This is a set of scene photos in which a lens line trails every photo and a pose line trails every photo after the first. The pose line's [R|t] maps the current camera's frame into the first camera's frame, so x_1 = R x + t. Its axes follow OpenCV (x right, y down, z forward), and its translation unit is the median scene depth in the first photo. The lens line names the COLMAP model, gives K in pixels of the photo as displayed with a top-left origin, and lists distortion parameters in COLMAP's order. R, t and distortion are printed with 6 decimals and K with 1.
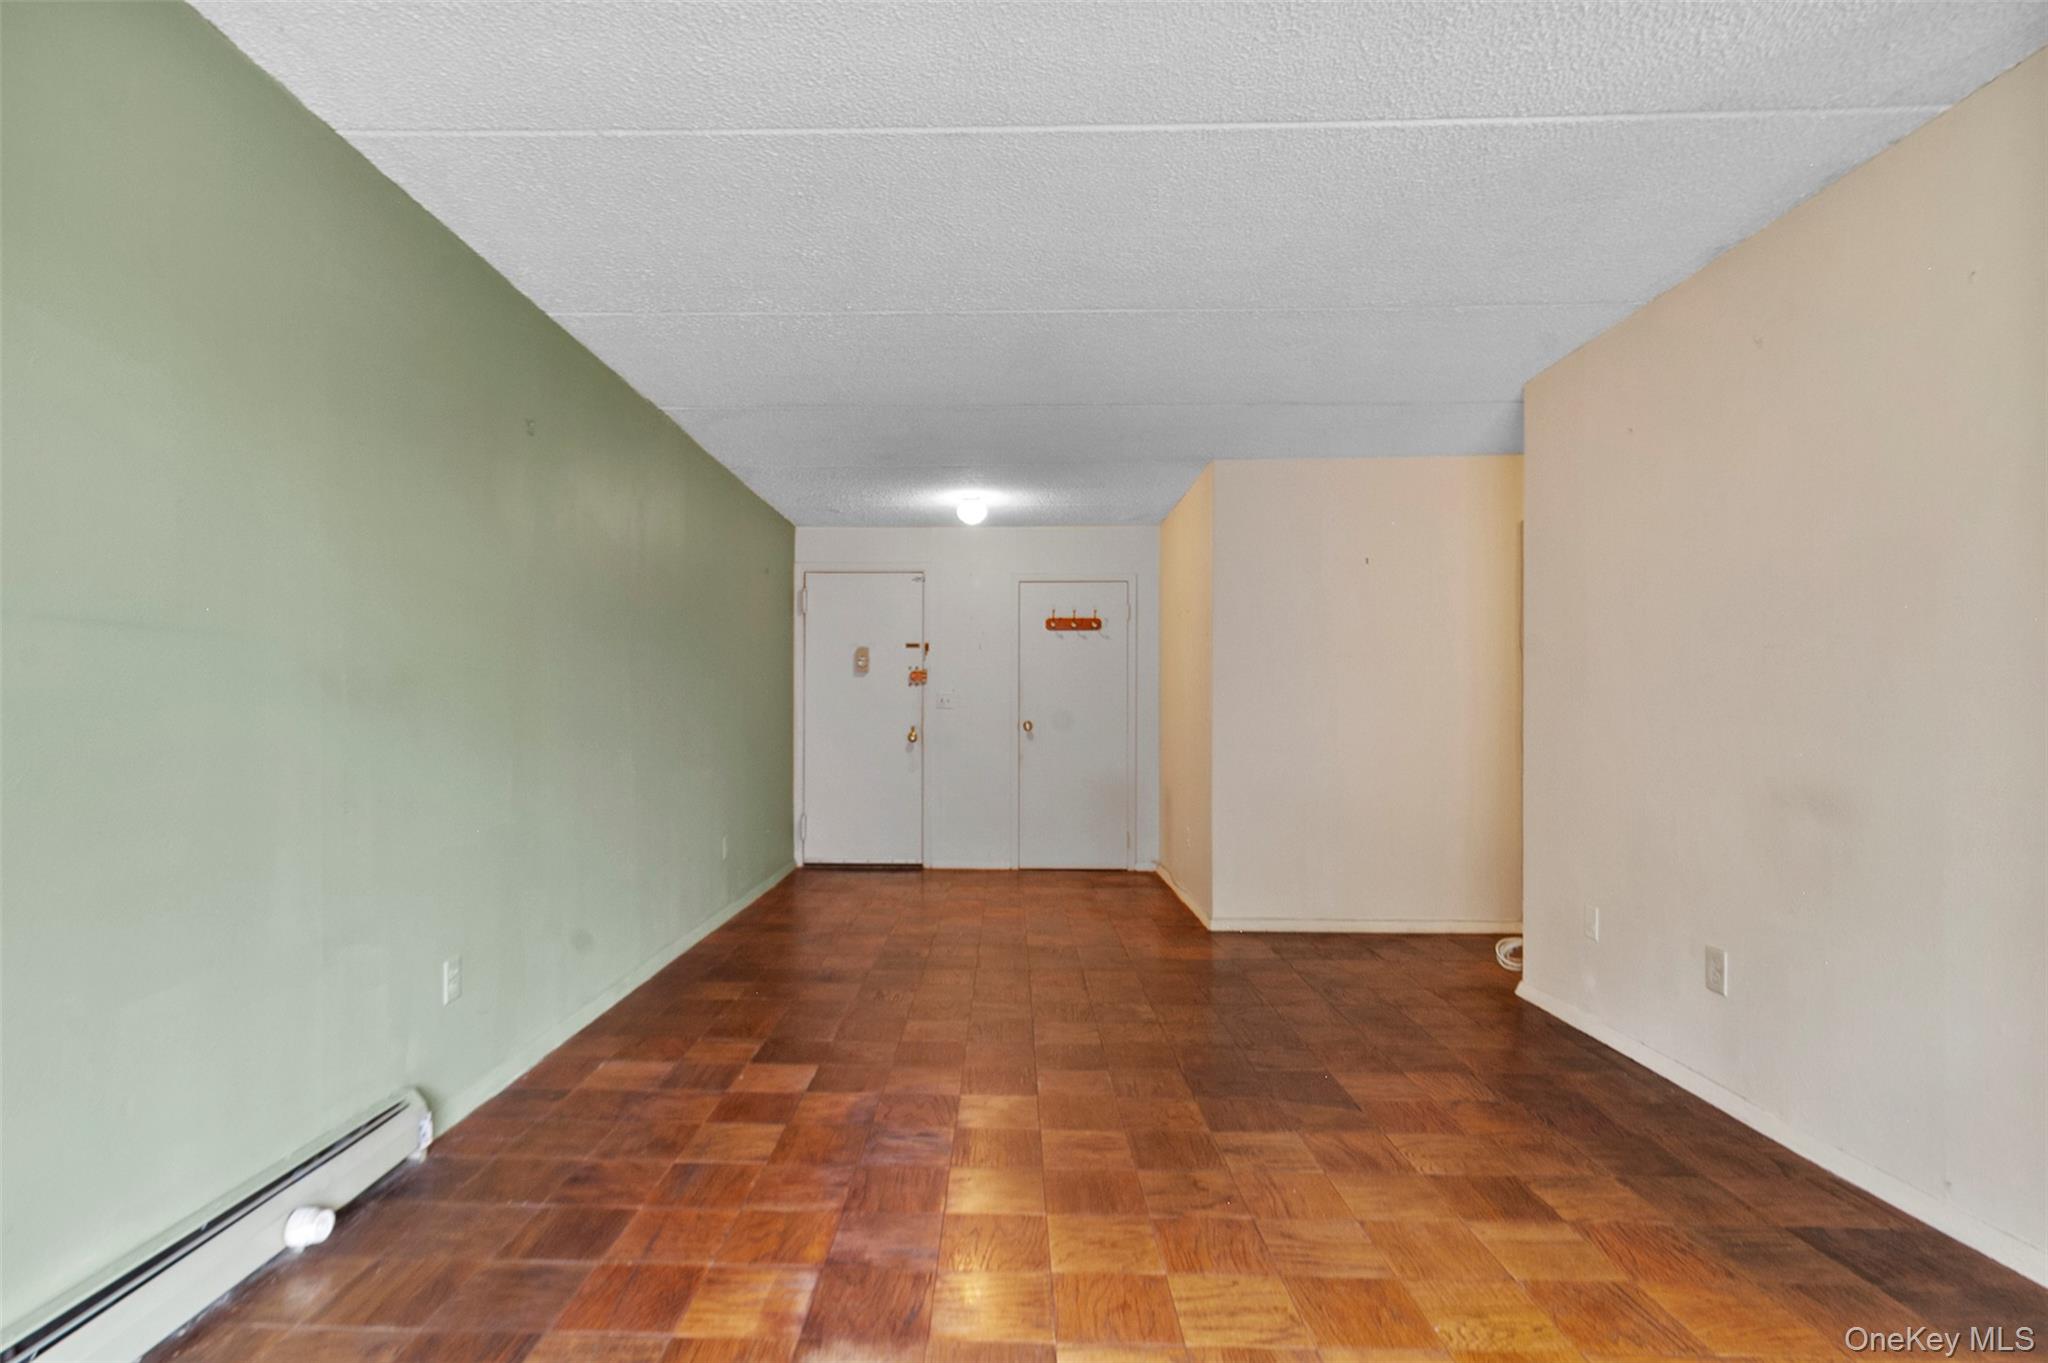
lens RADIAL K [[991.5, 0, 980.8], [0, 991.5, 717.9], [0, 0, 1]] dist [-0.003936, 0.004301]
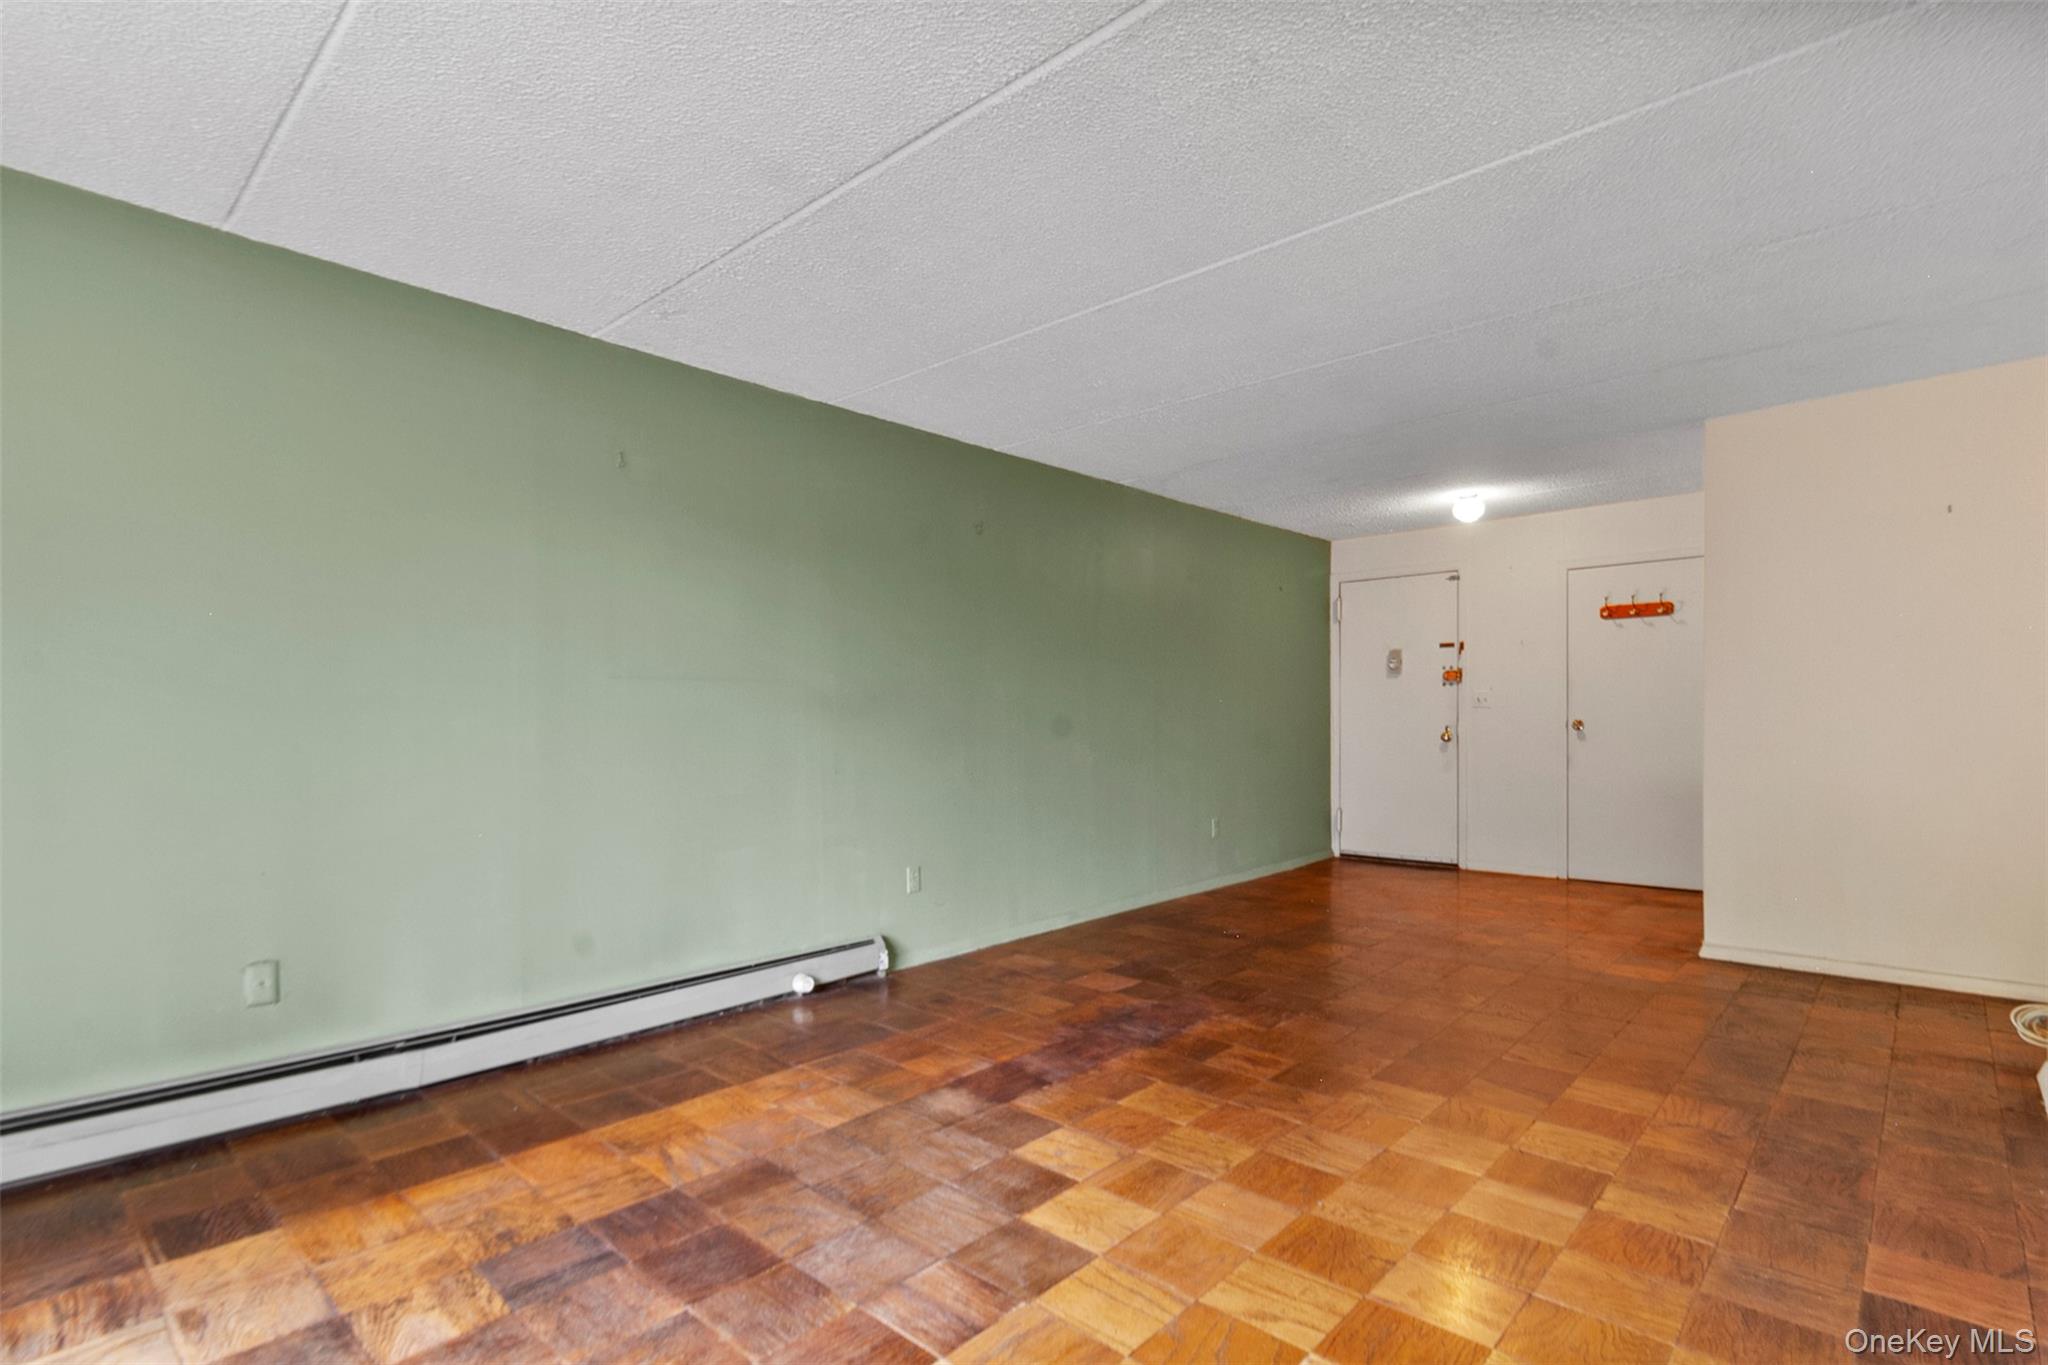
lens RADIAL K [[991.5, 0, 978.7], [0, 991.5, 741.4], [0, 0, 1]] dist [-0.003936, 0.004301]
pose [[0.733709, 0.007225, -0.679426, 0.604276], [0.008348, 0.999772, 0.019646, 0.000951], [0.679413, -0.020087, 0.733481, -0.126127]]
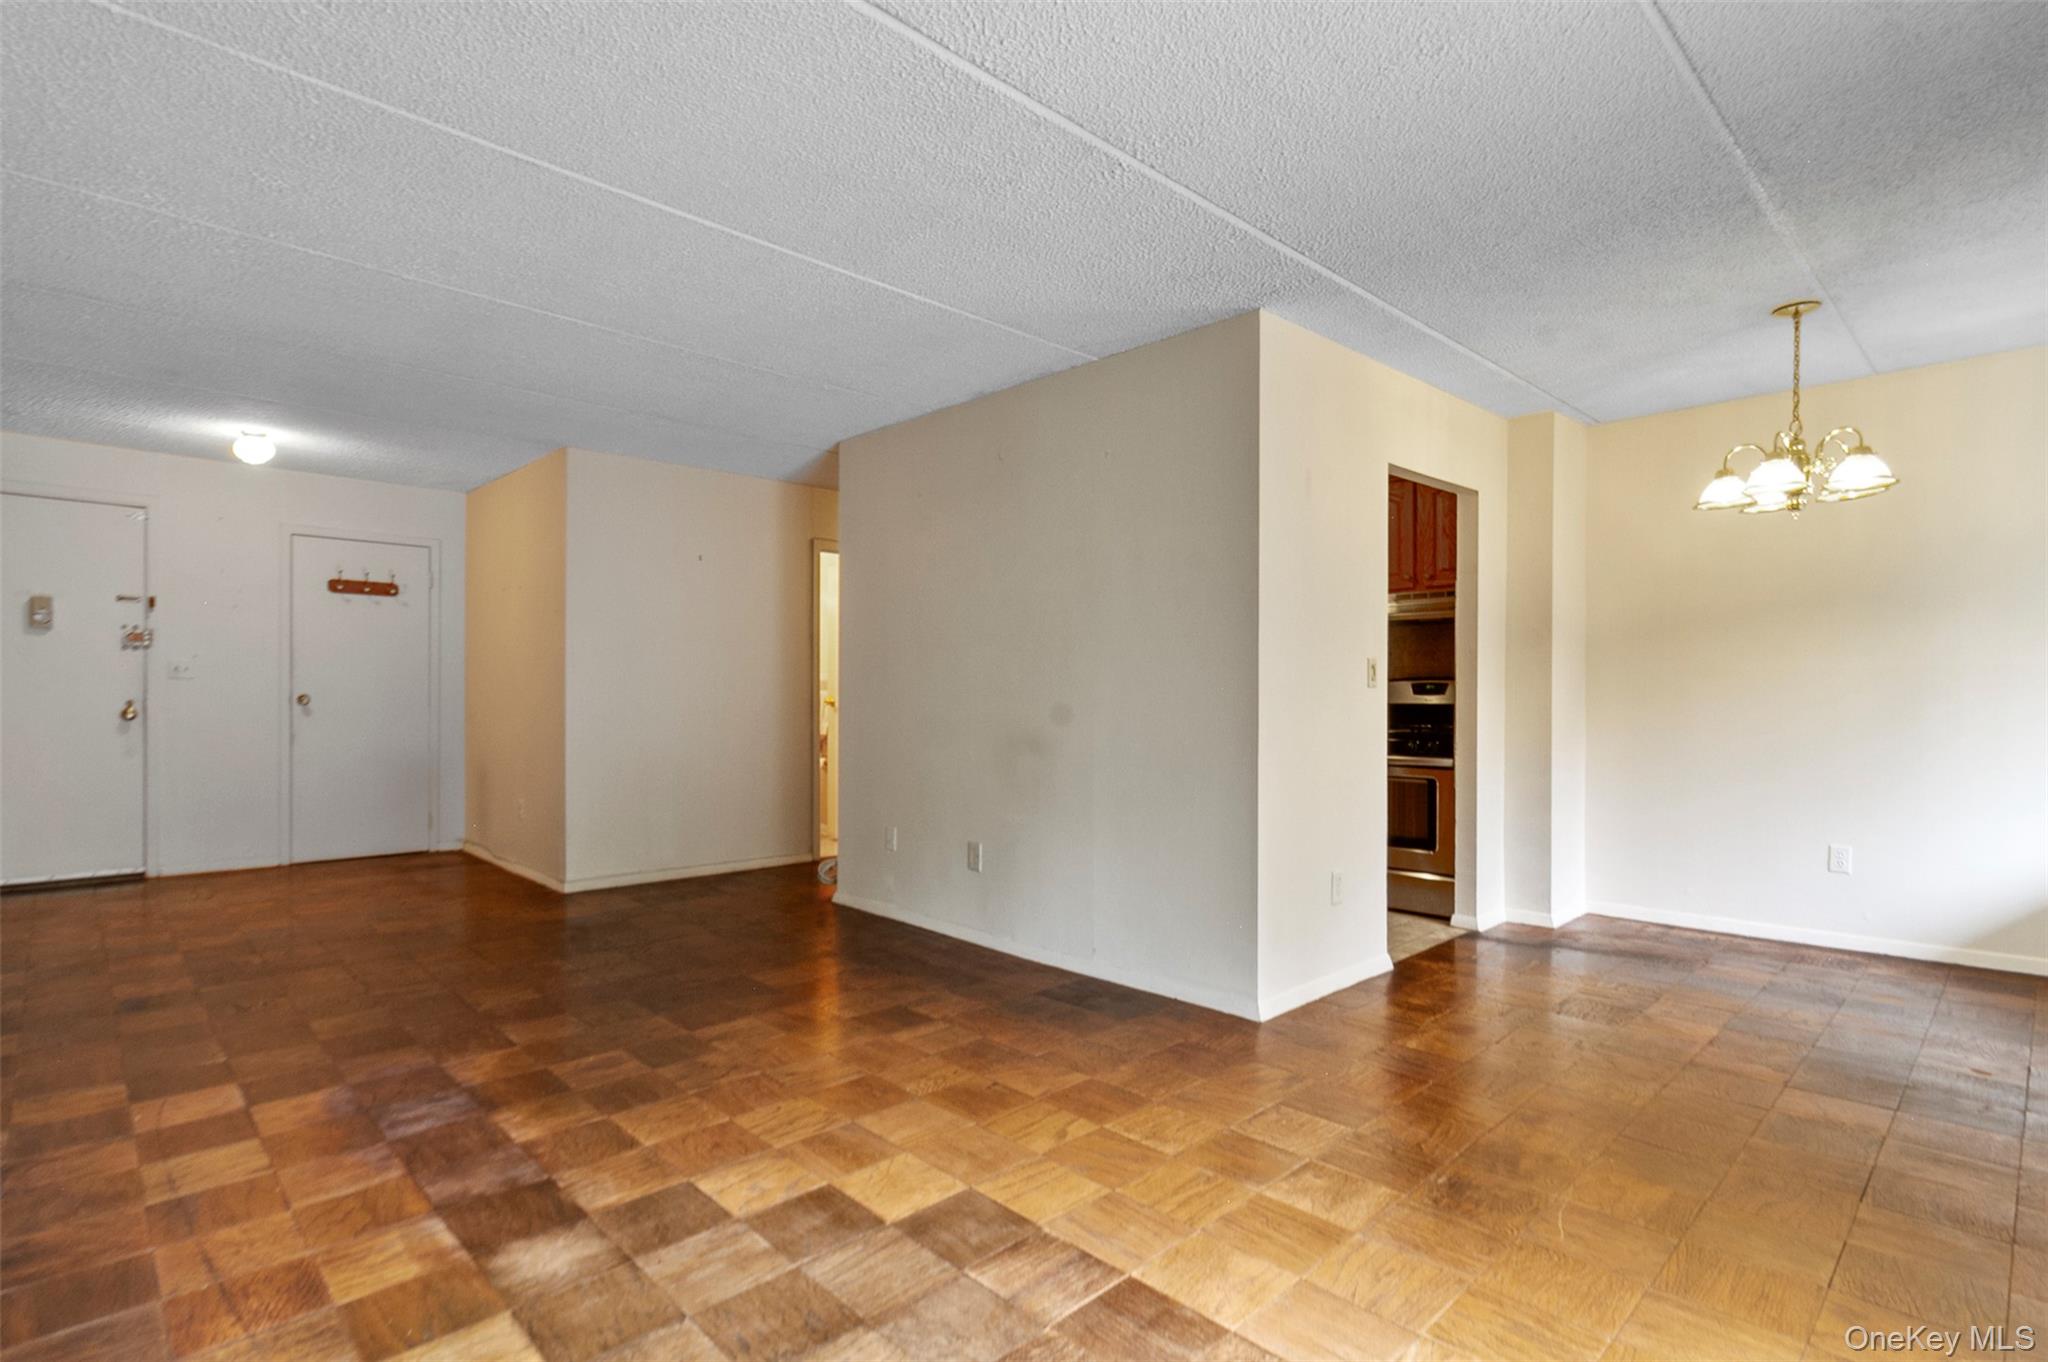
lens RADIAL K [[991.5, 0, 989.8], [0, 991.5, 698.7], [0, 0, 1]] dist [-0.003936, 0.004301]
pose [[0.705505, -0.001936, 0.708702, -0.330586], [-0.003609, 0.999973, 0.006325, -0.001458], [-0.708696, -0.007020, 0.705479, -0.106719]]
